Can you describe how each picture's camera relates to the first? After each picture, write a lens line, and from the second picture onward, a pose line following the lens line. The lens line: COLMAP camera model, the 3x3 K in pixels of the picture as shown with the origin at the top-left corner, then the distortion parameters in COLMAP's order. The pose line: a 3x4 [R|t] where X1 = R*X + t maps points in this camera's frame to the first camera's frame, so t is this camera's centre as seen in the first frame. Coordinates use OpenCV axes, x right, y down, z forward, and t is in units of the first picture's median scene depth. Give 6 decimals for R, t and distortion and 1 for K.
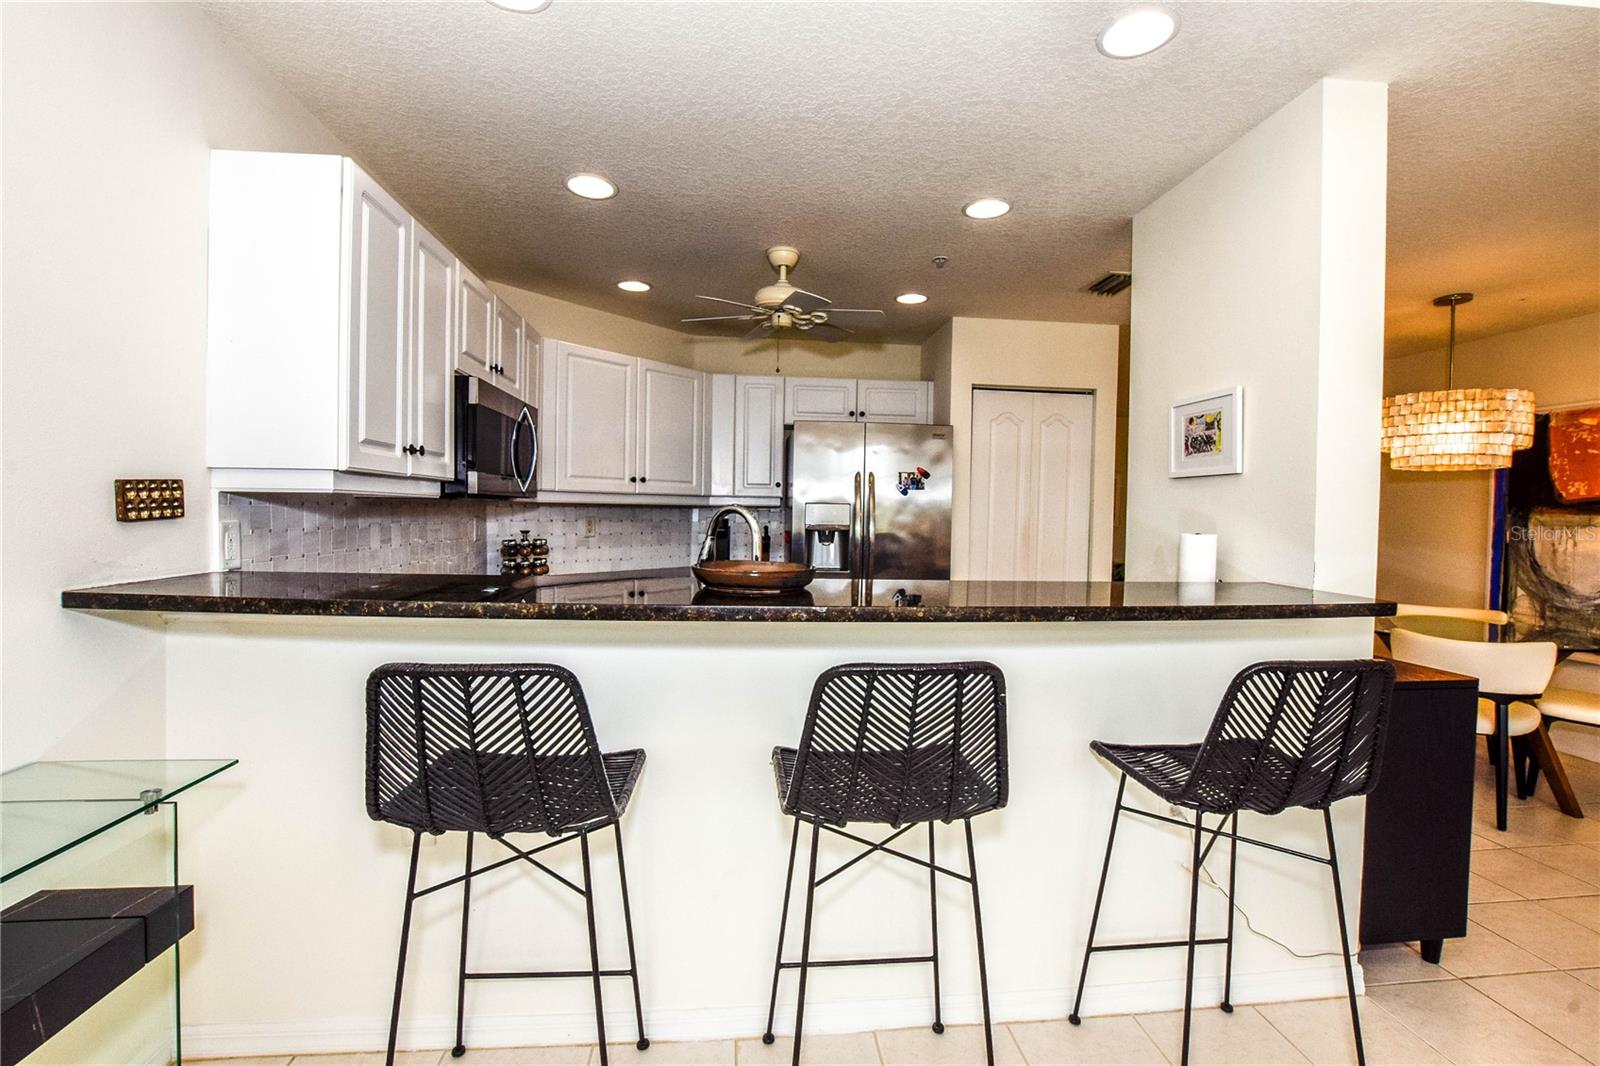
lens RADIAL K [[711.6, 0, 805.3], [0, 711.6, 525.6], [0, 0, 1]] dist [-0.026392, 0.001984]
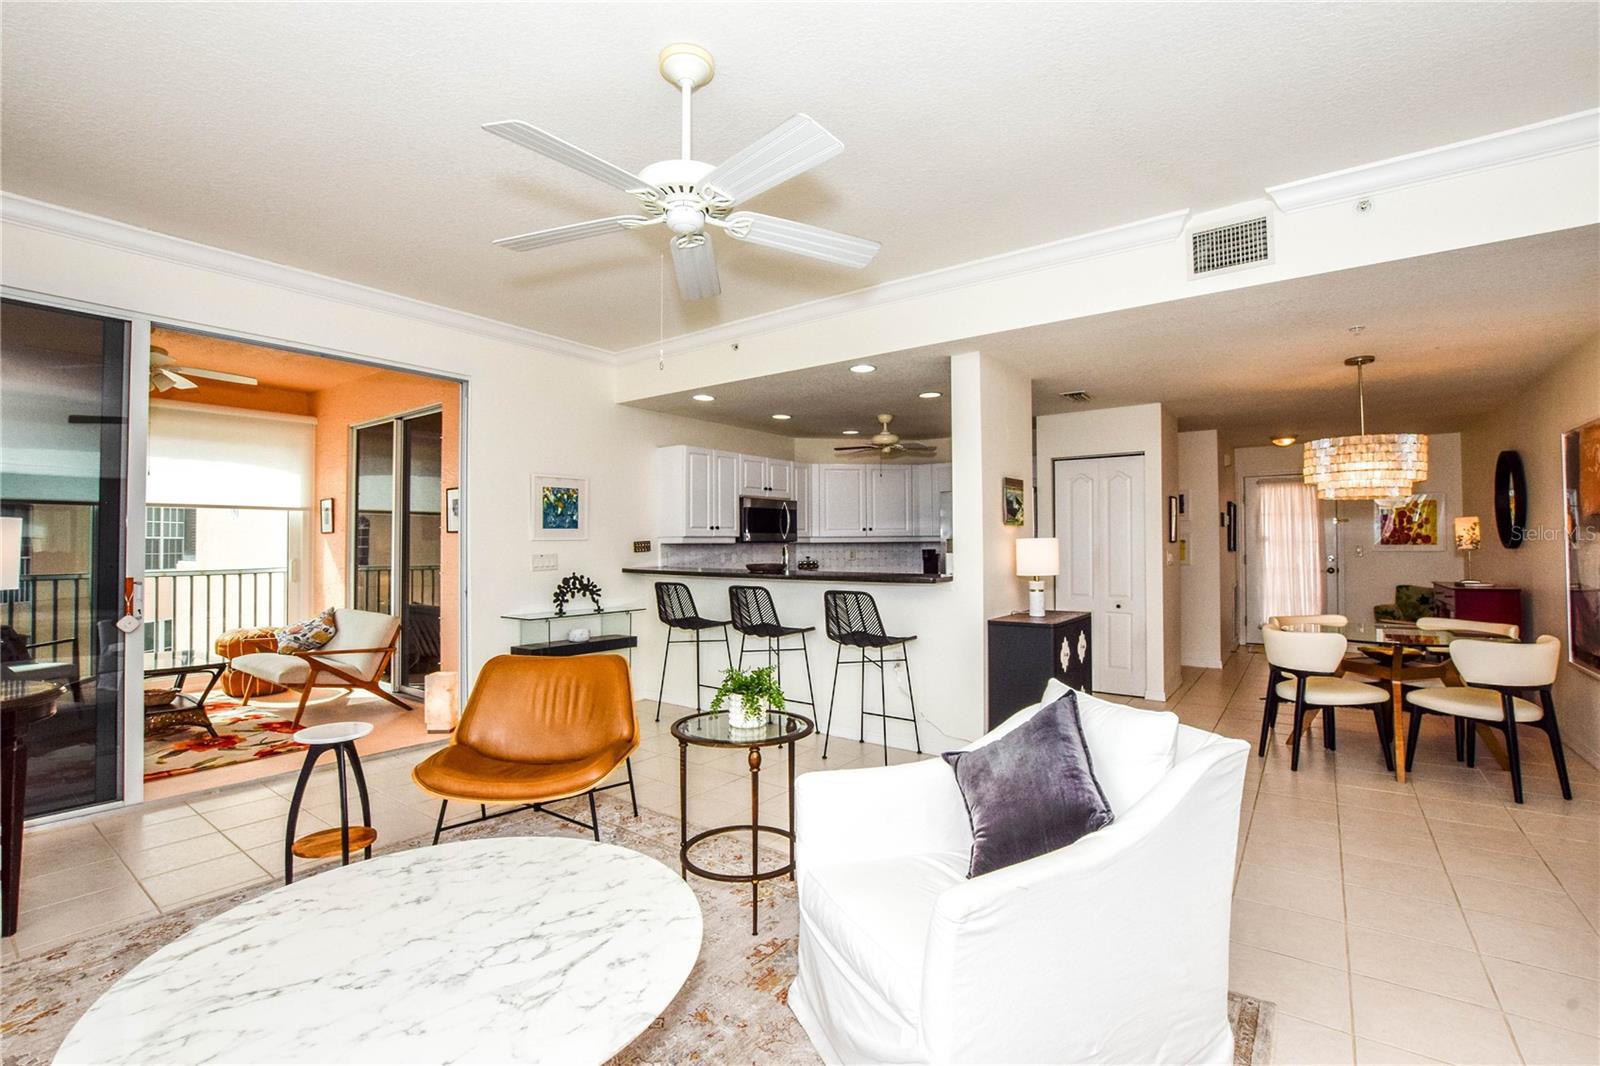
lens RADIAL K [[711.6, 0, 804.5], [0, 711.6, 528.4], [0, 0, 1]] dist [-0.026392, 0.001984]
pose [[0.738049, -0.035911, -0.673790, 1.031531], [0.005151, 0.998854, -0.047594, 0.023912], [0.674727, 0.031656, 0.737388, -0.564473]]
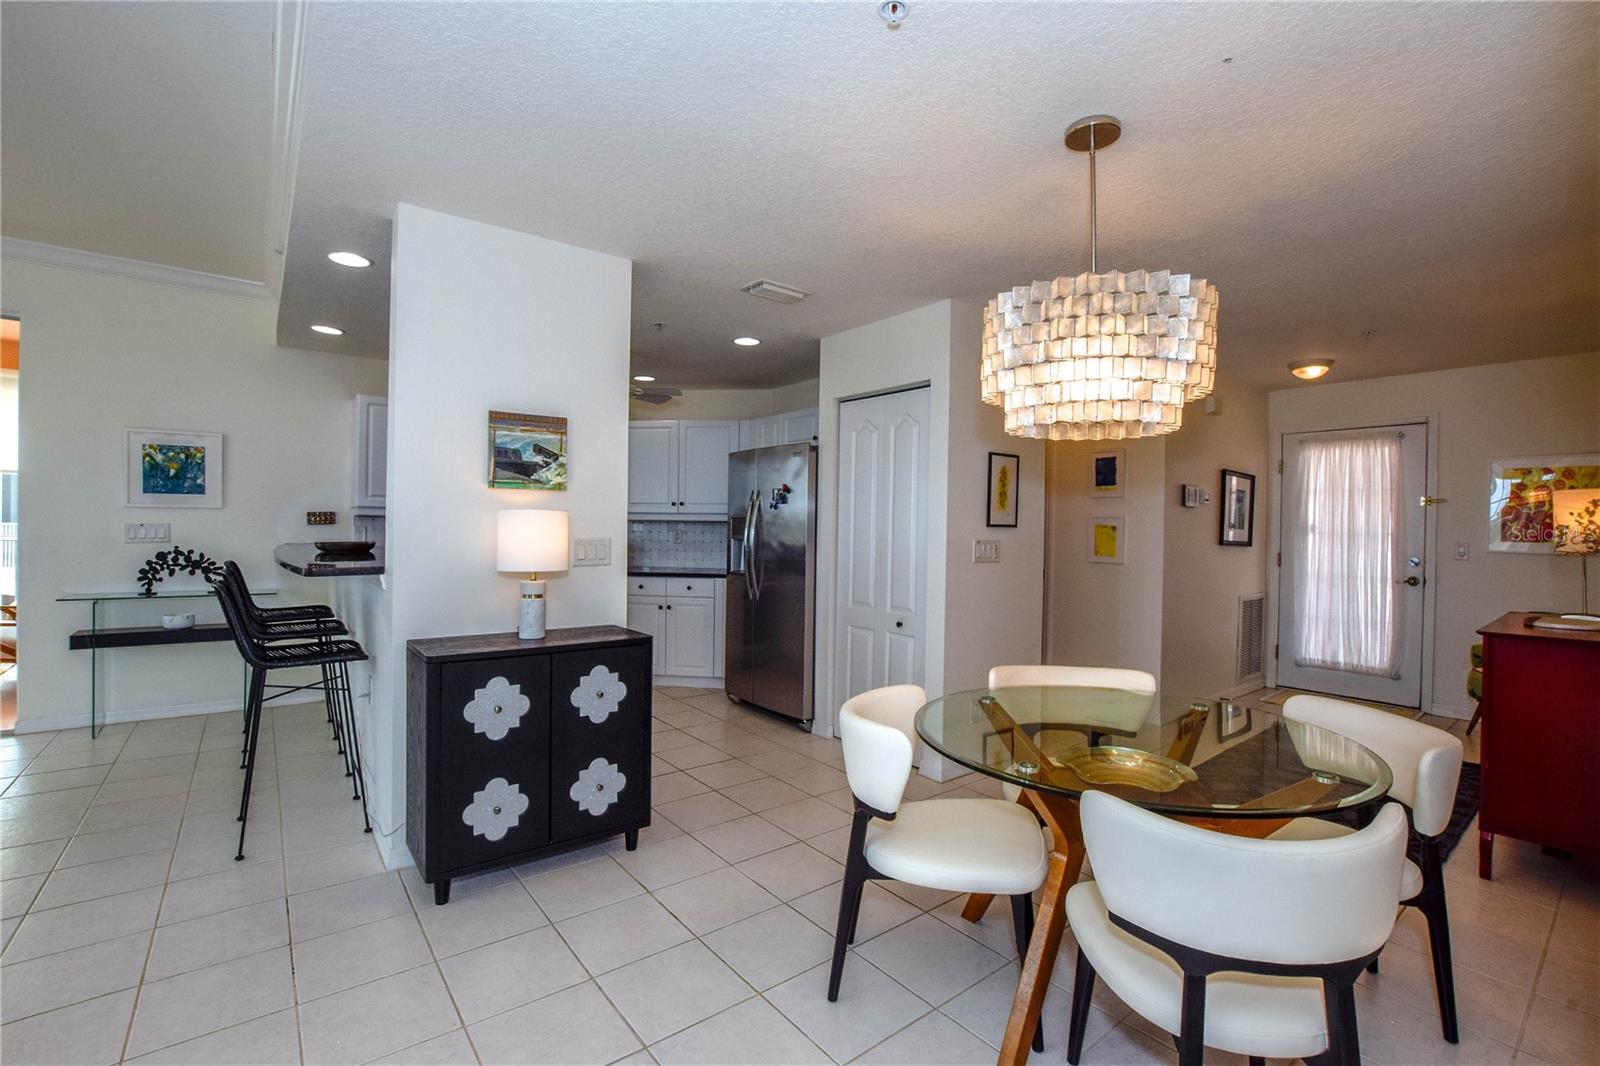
lens RADIAL K [[711.6, 0, 800.4], [0, 711.6, 532.2], [0, 0, 1]] dist [-0.026392, 0.001984]
pose [[0.529741, -0.001543, -0.848158, 1.294485], [-0.023165, 0.999599, -0.016287, 0.013188], [0.847843, 0.028276, 0.529492, 0.503375]]
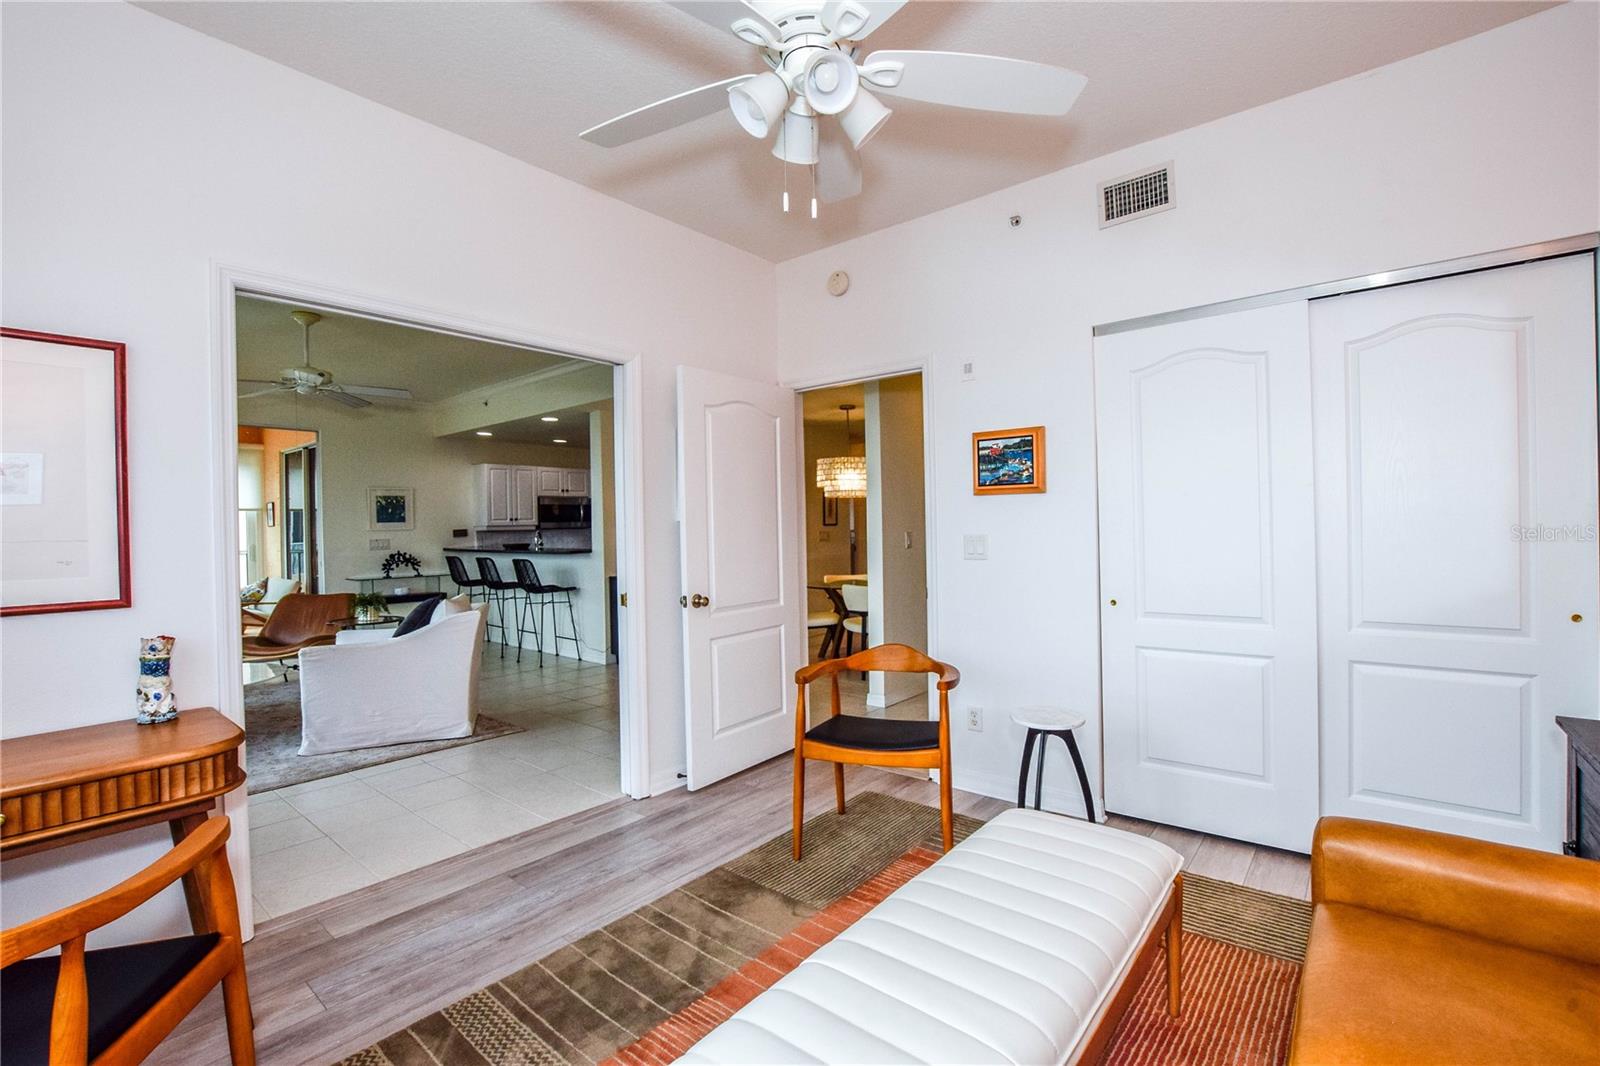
lens RADIAL K [[711.6, 0, 804.2], [0, 711.6, 530.2], [0, 0, 1]] dist [-0.026392, 0.001984]
pose [[0.694127, -0.024715, -0.719428, 2.239711], [0.016822, 0.999694, -0.018113, 0.039722], [0.719656, 0.000470, 0.694331, -0.429320]]
